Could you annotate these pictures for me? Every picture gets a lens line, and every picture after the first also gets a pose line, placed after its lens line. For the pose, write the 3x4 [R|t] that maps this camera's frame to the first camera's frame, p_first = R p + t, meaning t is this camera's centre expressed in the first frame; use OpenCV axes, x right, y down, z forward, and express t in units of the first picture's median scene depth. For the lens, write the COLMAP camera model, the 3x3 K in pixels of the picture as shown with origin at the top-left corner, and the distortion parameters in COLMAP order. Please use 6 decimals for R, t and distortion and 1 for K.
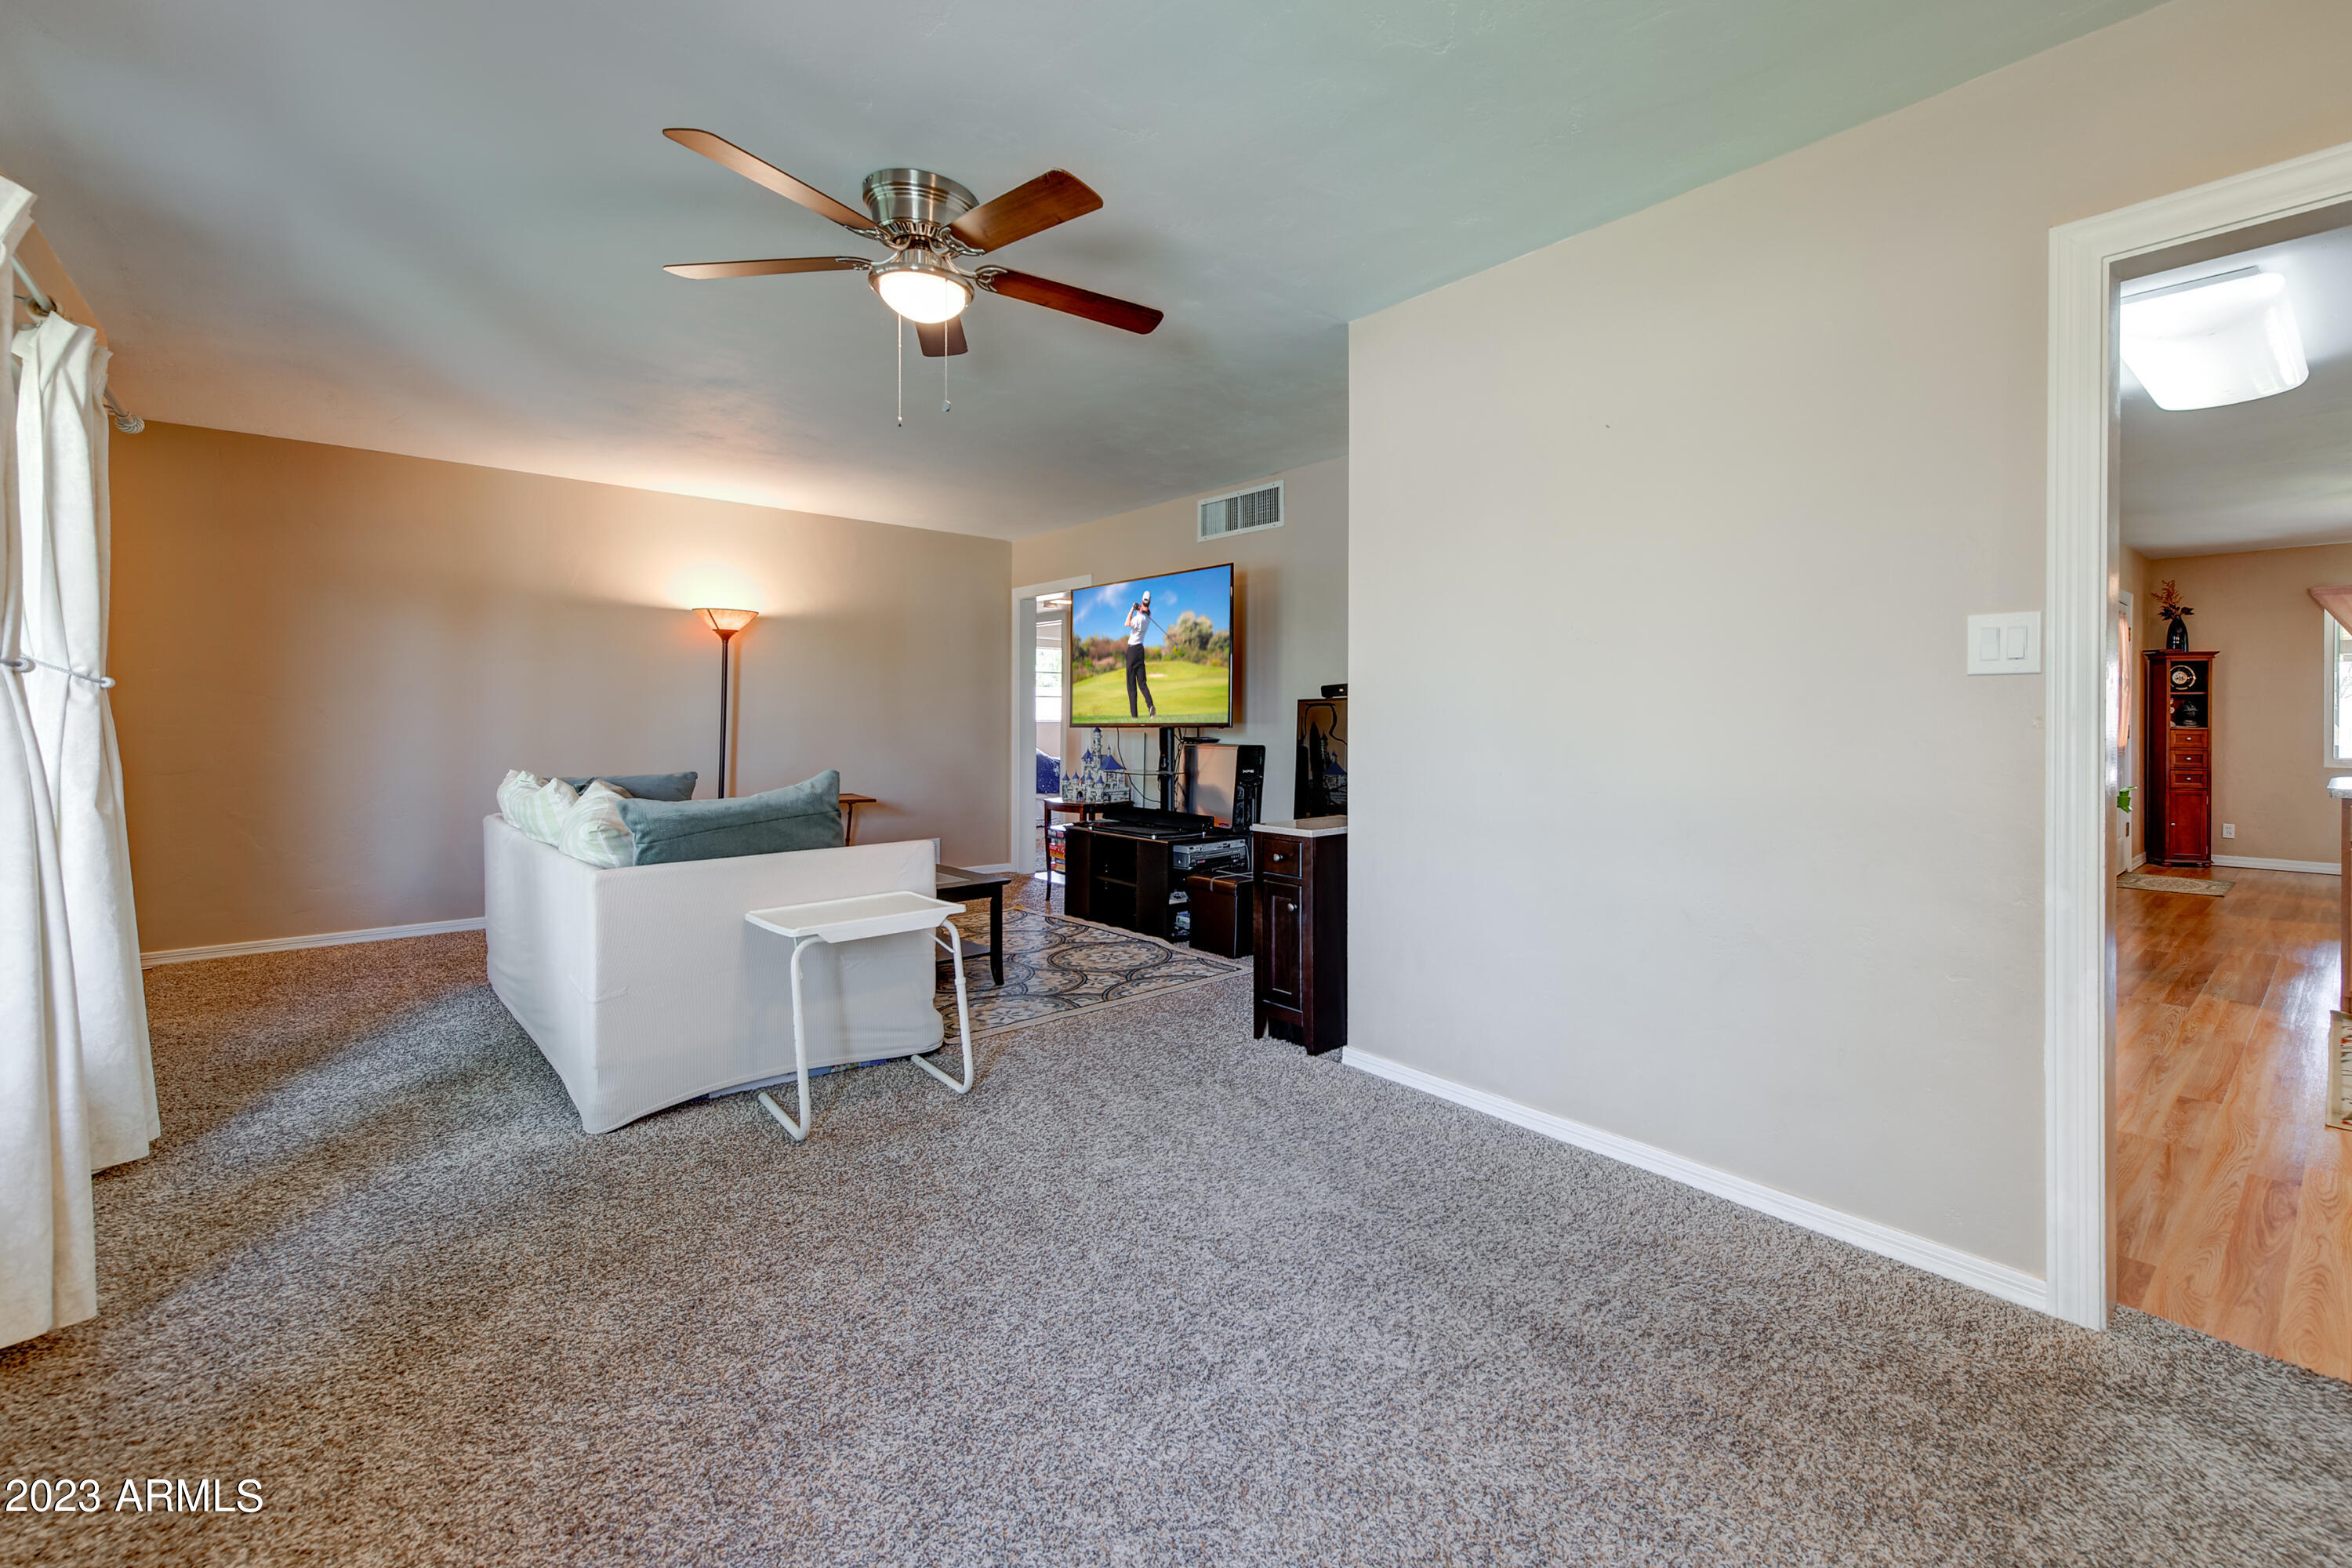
lens RADIAL K [[947.6, 0, 1336.2], [0, 947.6, 725.5], [0, 0, 1]] dist [0.003823, -0.000343]
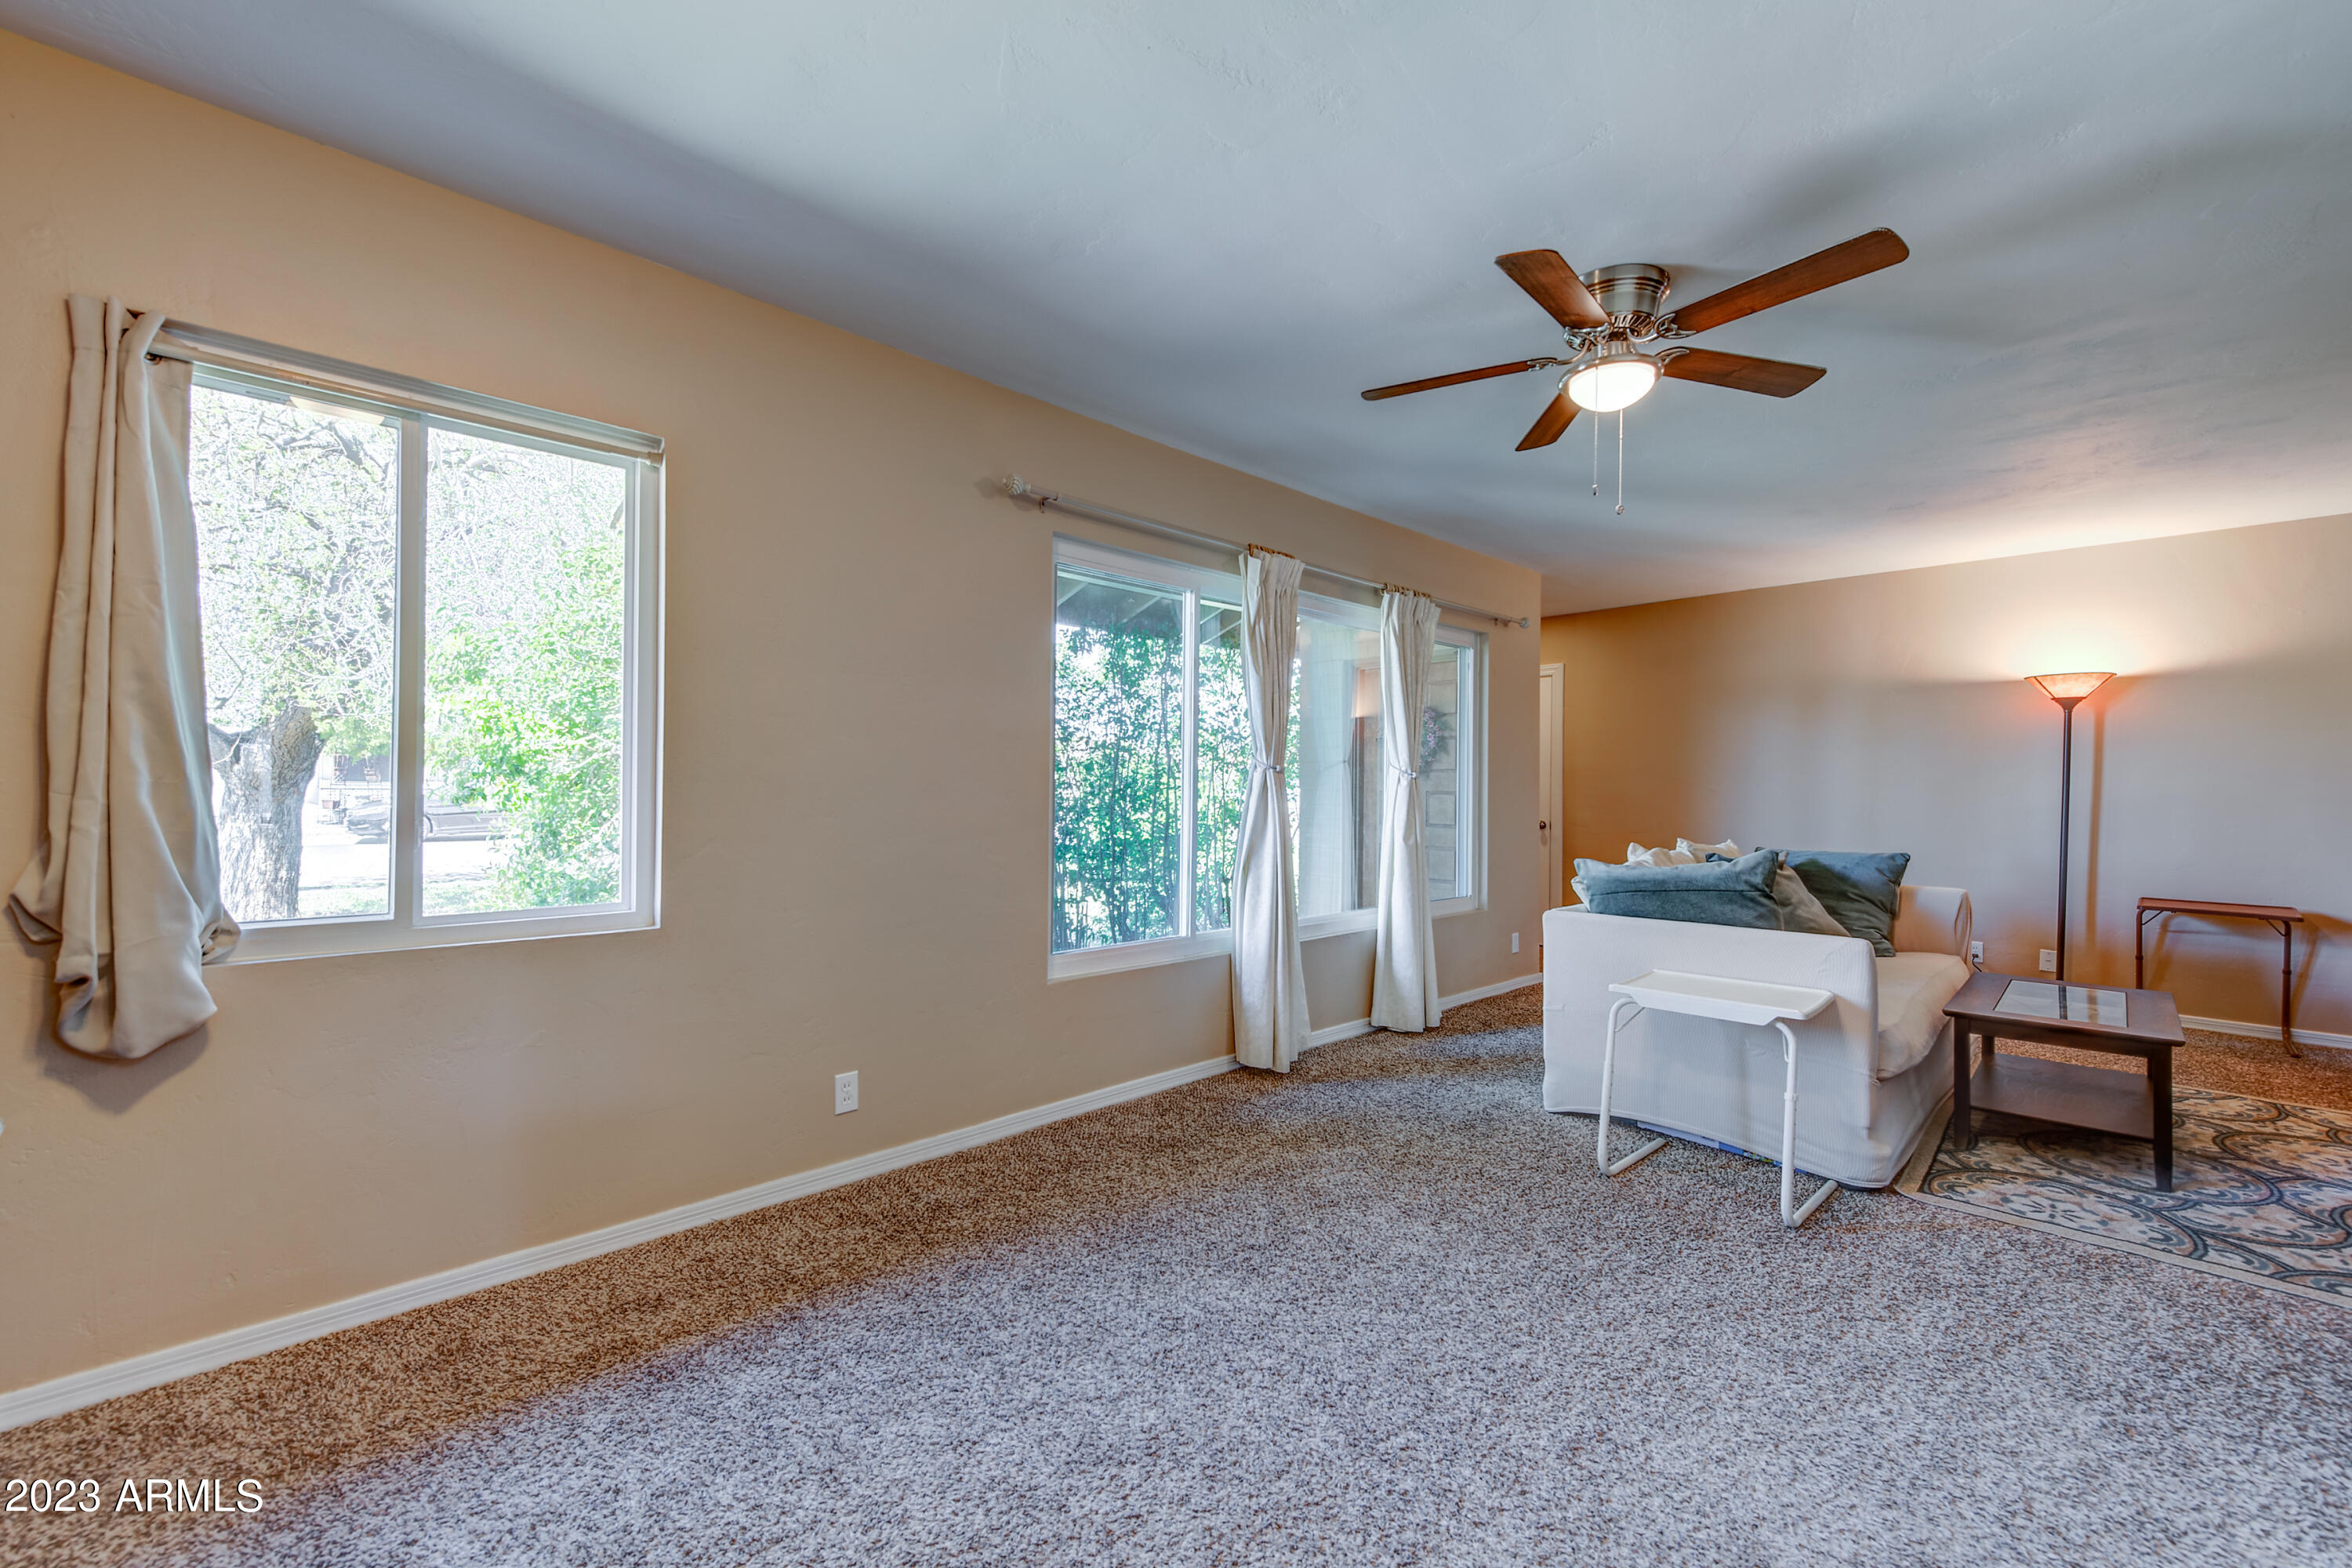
lens RADIAL K [[947.6, 0, 1196.3], [0, 947.6, 788.9], [0, 0, 1]] dist [0.003823, -0.000343]
pose [[0.027642, -0.000980, -0.999617, 0.212072], [-0.018418, 0.999829, -0.001489, -0.001543], [0.999448, 0.018452, 0.027620, 0.192416]]
